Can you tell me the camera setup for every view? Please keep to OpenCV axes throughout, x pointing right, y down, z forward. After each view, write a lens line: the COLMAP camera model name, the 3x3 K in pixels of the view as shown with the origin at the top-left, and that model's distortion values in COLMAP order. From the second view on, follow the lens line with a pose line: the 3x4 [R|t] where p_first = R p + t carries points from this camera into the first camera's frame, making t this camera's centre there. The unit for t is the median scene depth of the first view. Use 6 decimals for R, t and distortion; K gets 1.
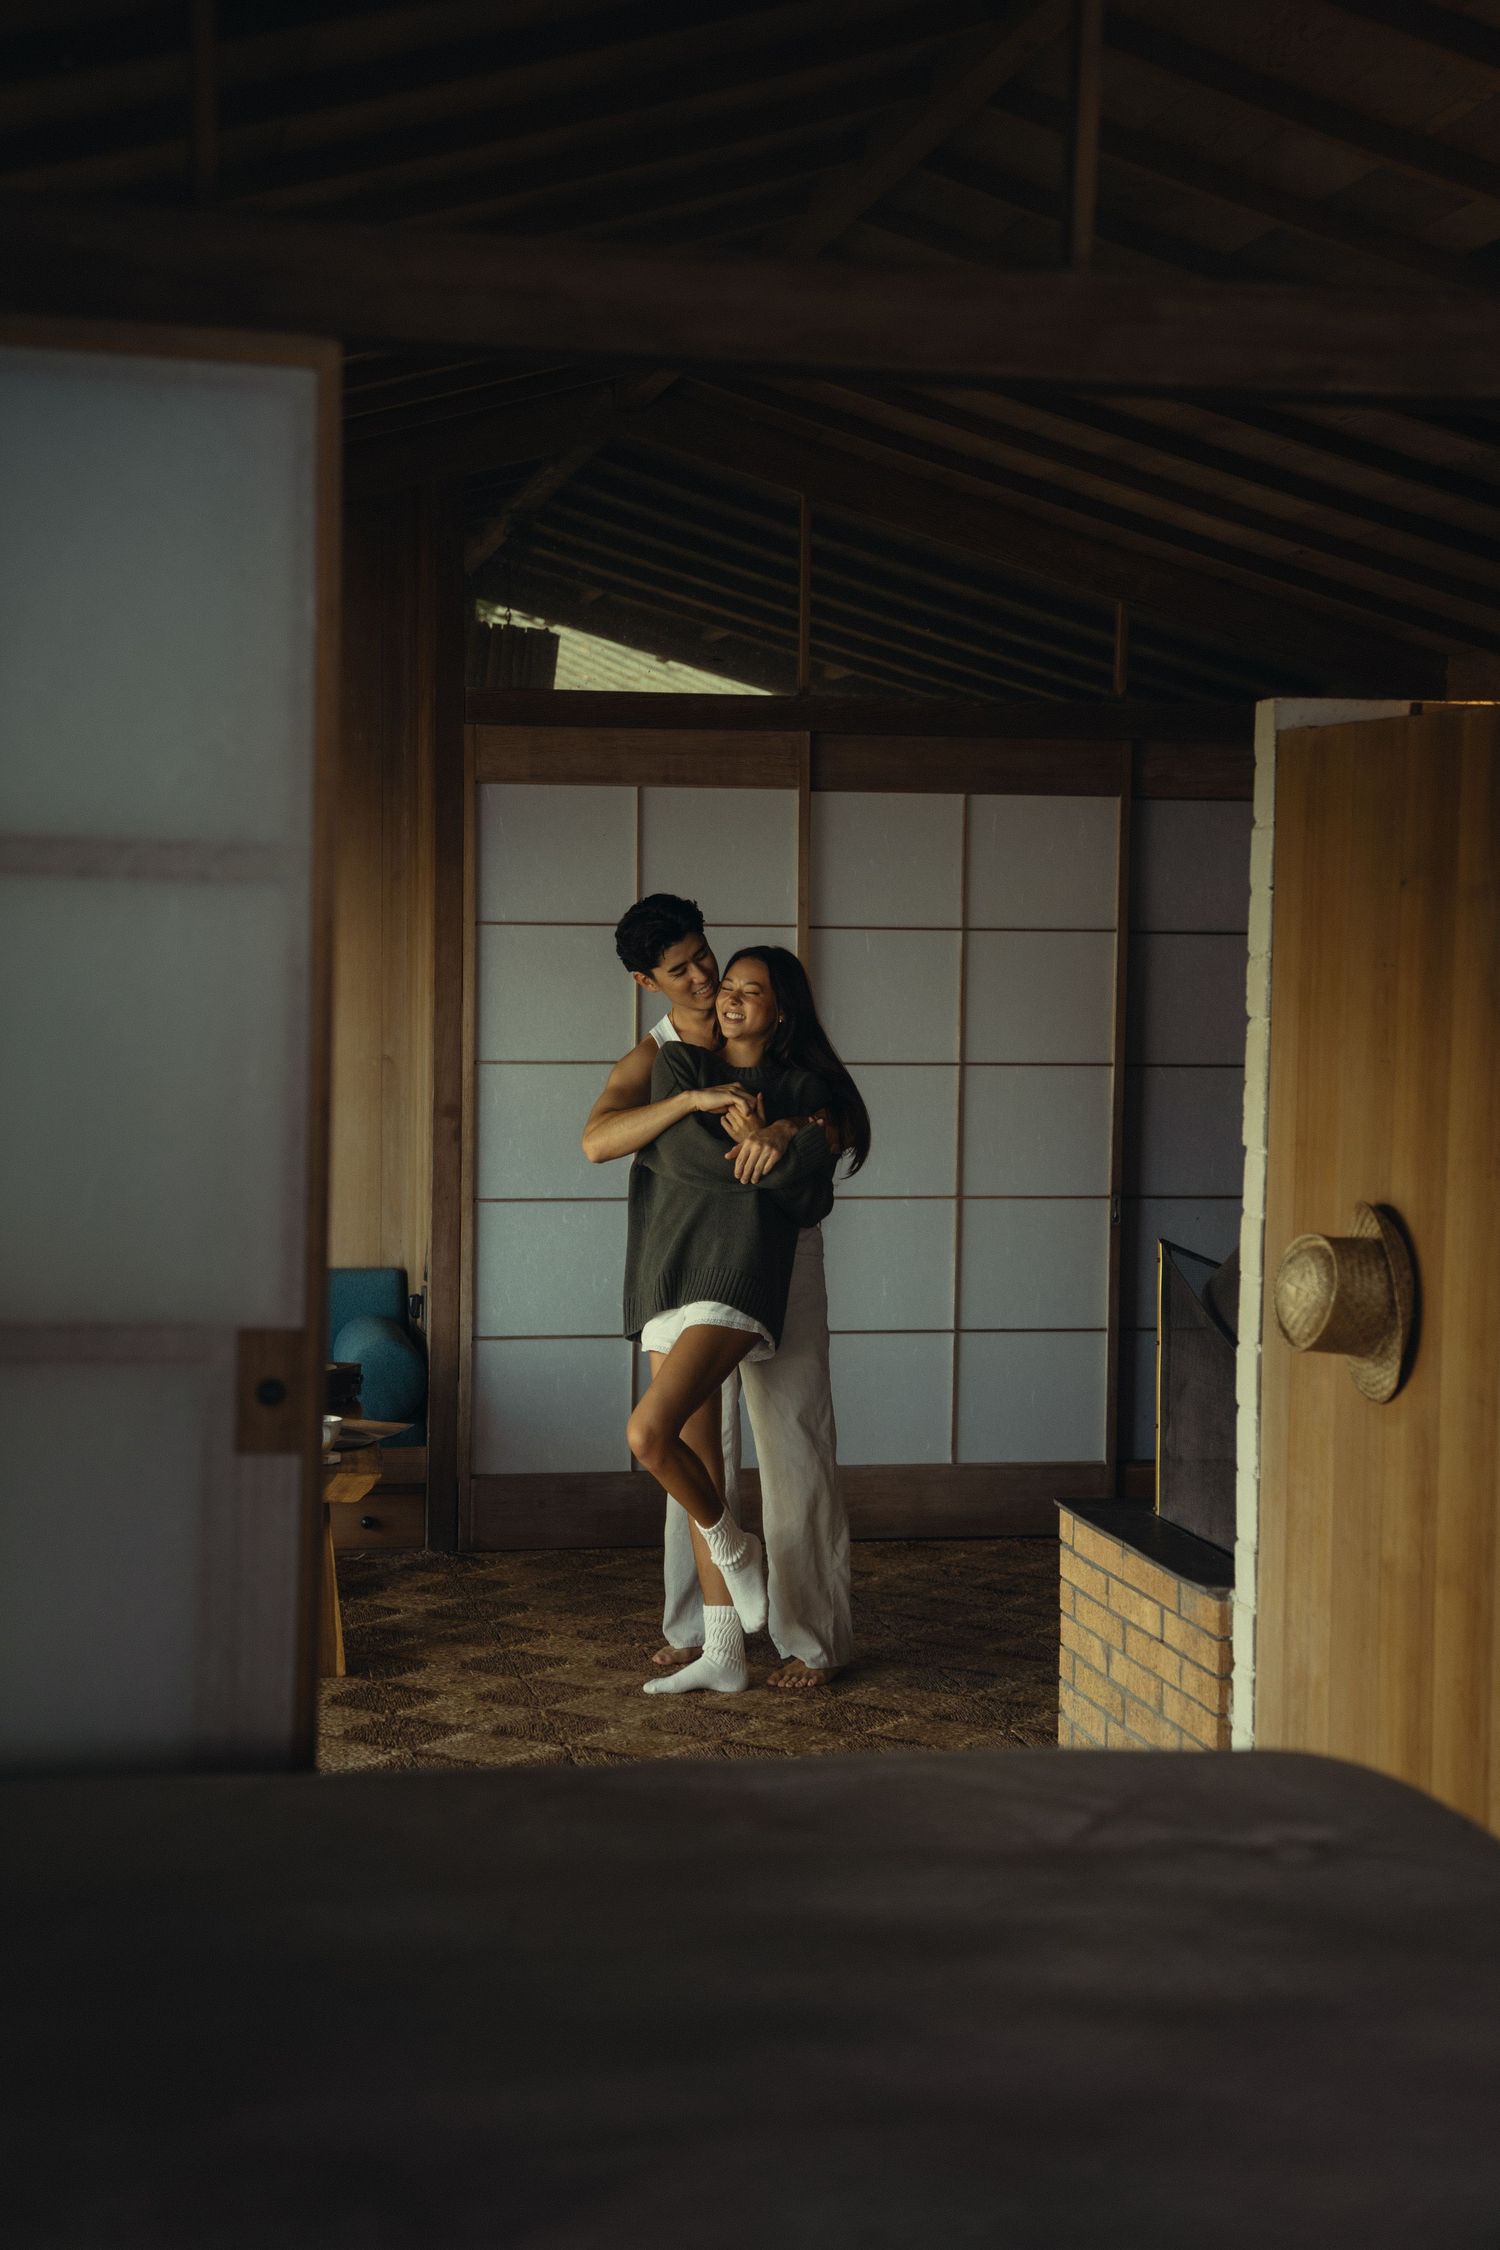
lens RADIAL K [[3445.6, 0, 746.5], [0, 3445.6, 1126.6], [0, 0, 1]] dist [0.215178, 0.000000]
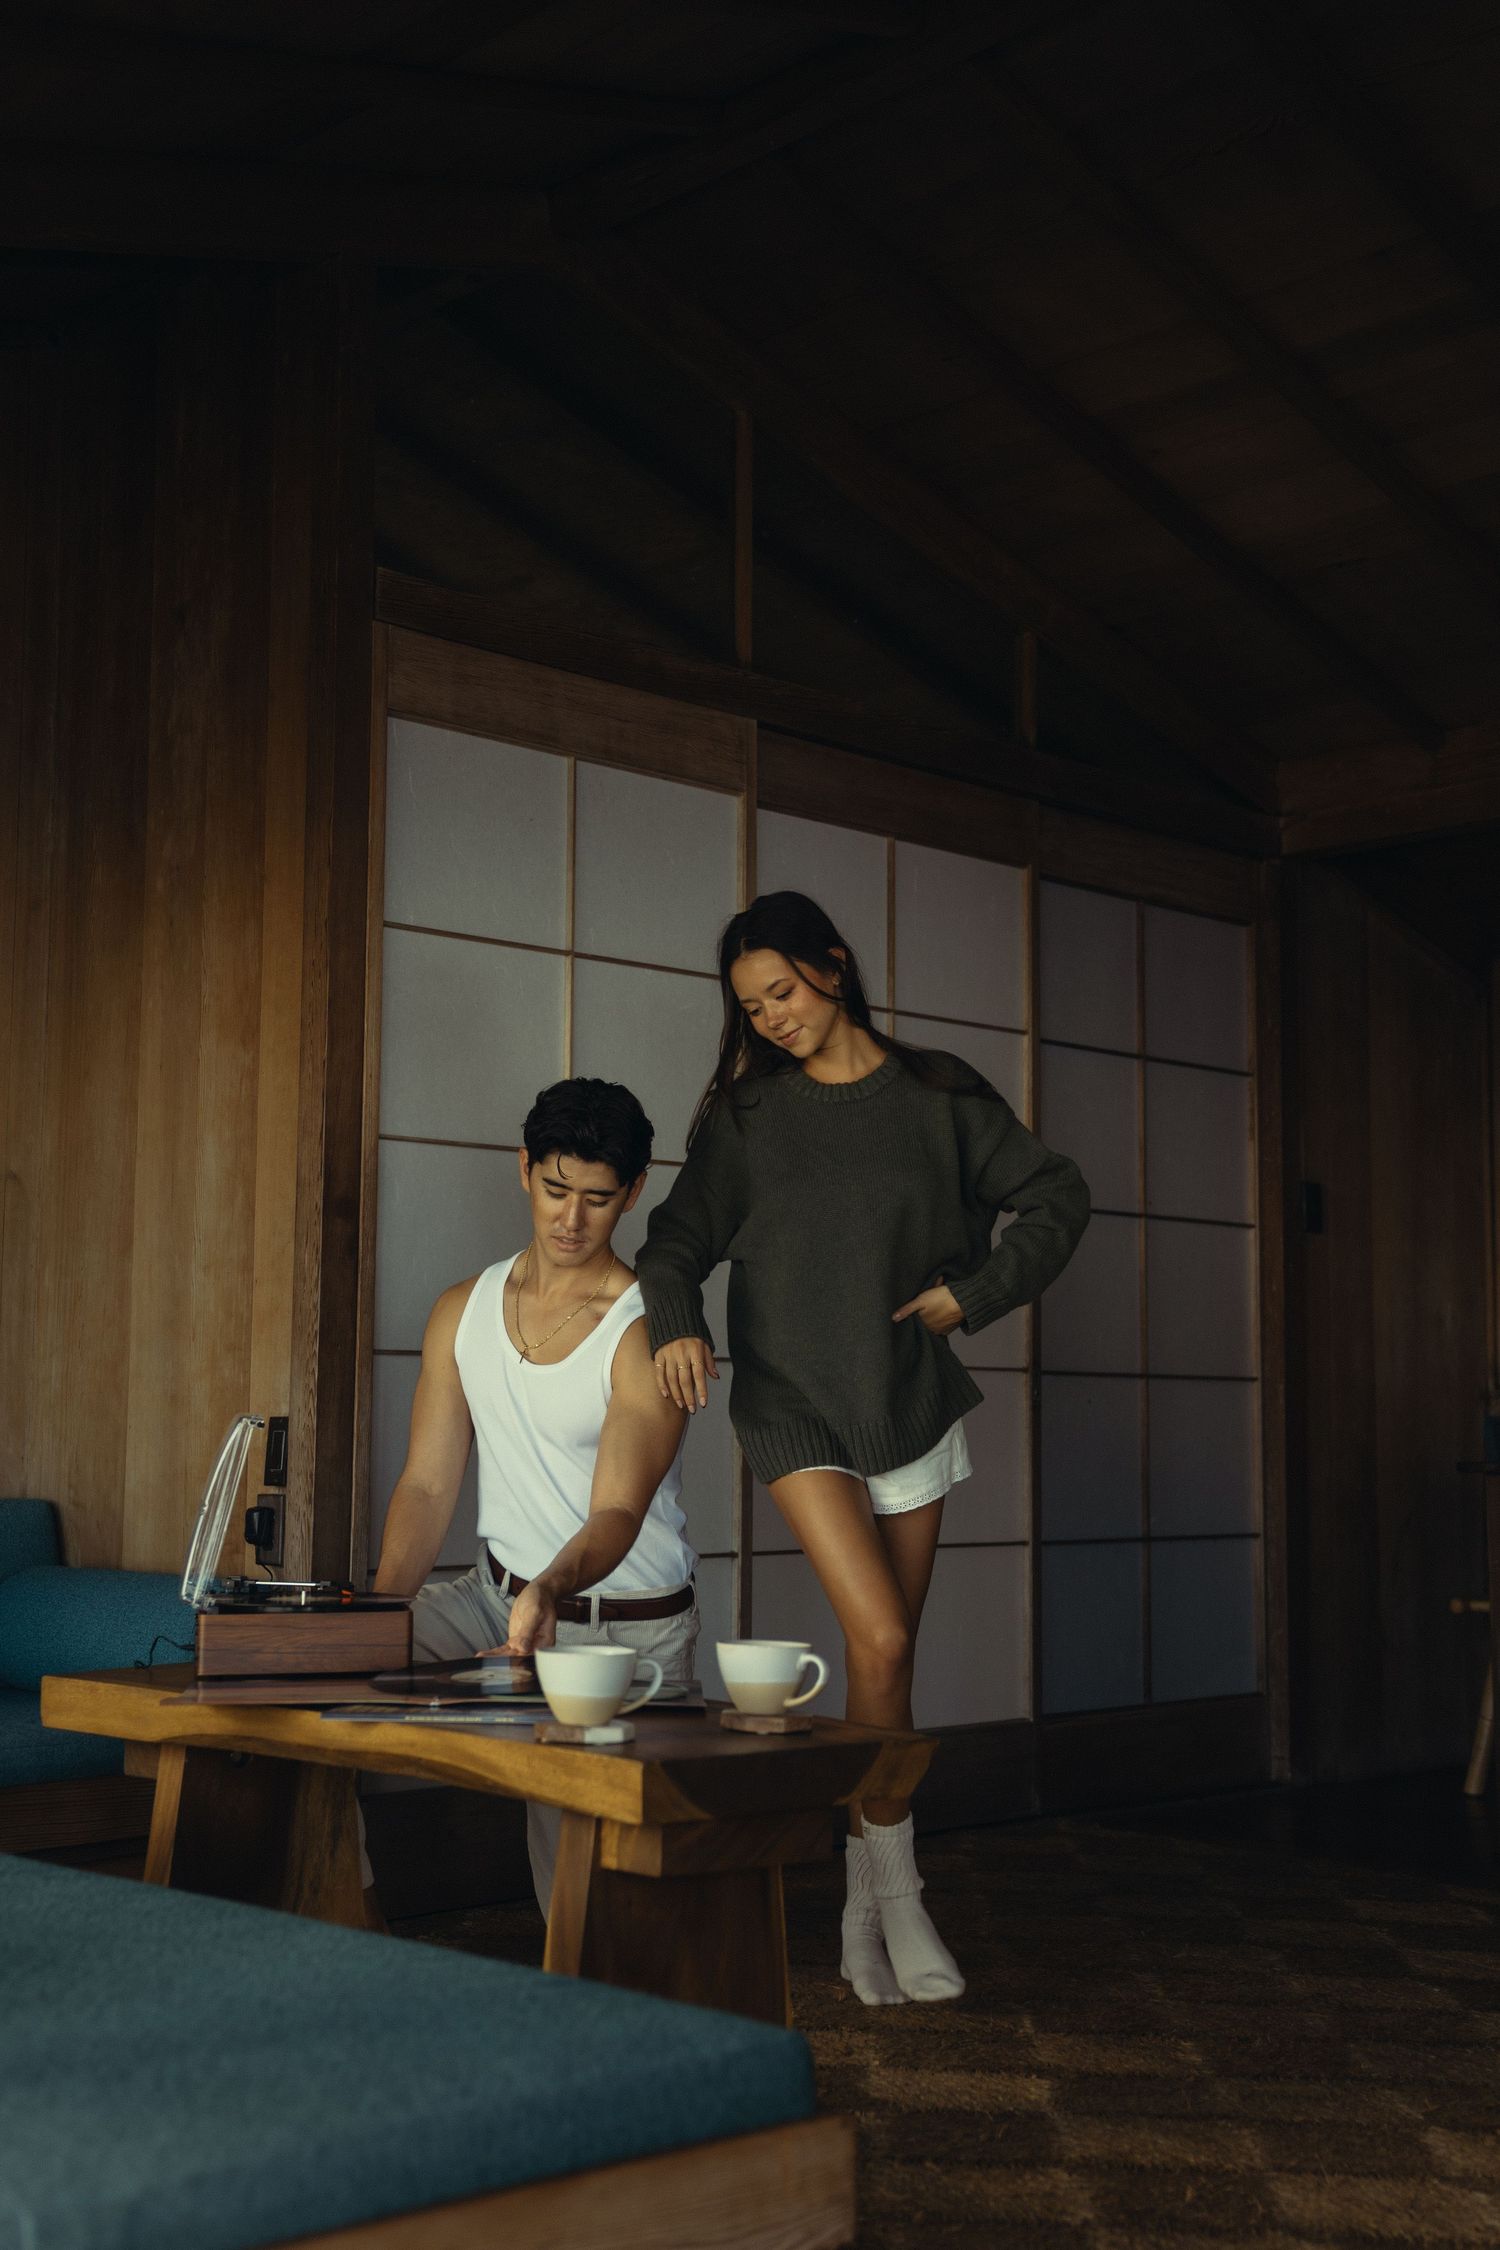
lens RADIAL K [[2693.4, 0, 745.5], [0, 2693.4, 1100.6], [0, 0, 1]] dist [0.202752, 0.000000]
pose [[0.831239, 0.056978, 0.552988, -0.447557], [0.037203, 0.986802, -0.157600, 0.085058], [-0.554670, 0.151576, 0.818148, 0.812887]]
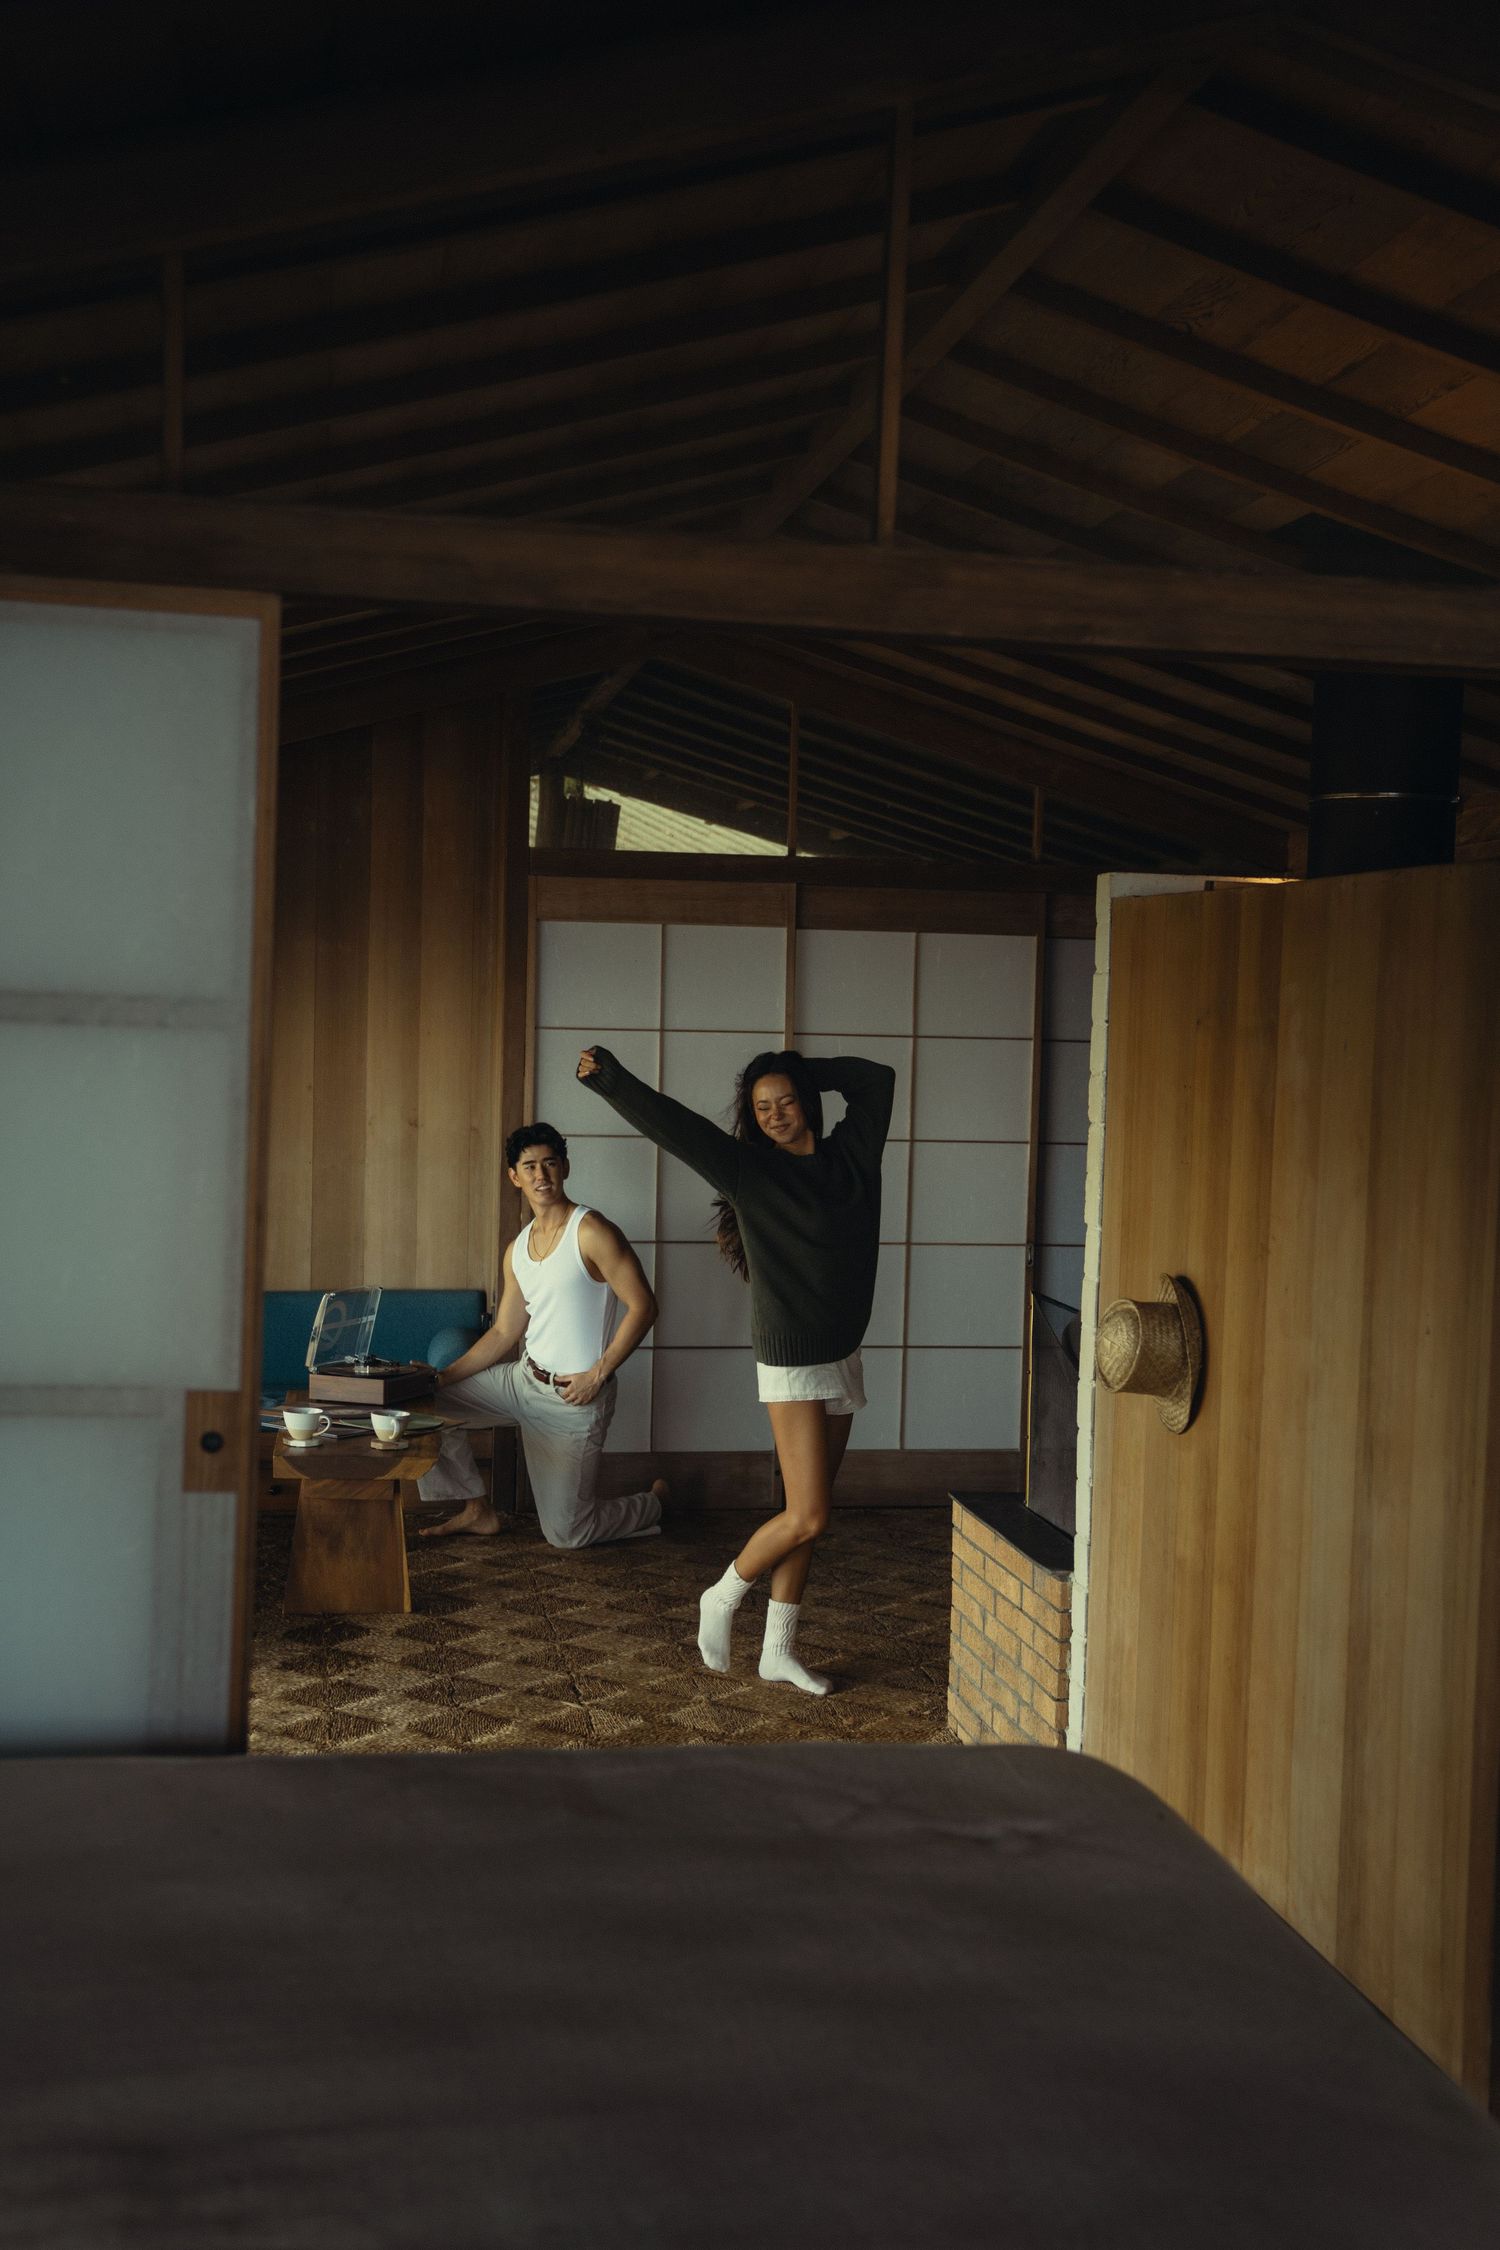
lens RADIAL K [[2583.2, 0, 755.5], [0, 2583.2, 1132.6], [0, 0, 1]] dist [0.051140, 0.000000]
pose [[0.999594, 0.013797, -0.024948, 0.043011], [-0.014087, 0.999835, -0.011485, -0.014141], [0.024785, 0.011831, 0.999623, 0.046176]]
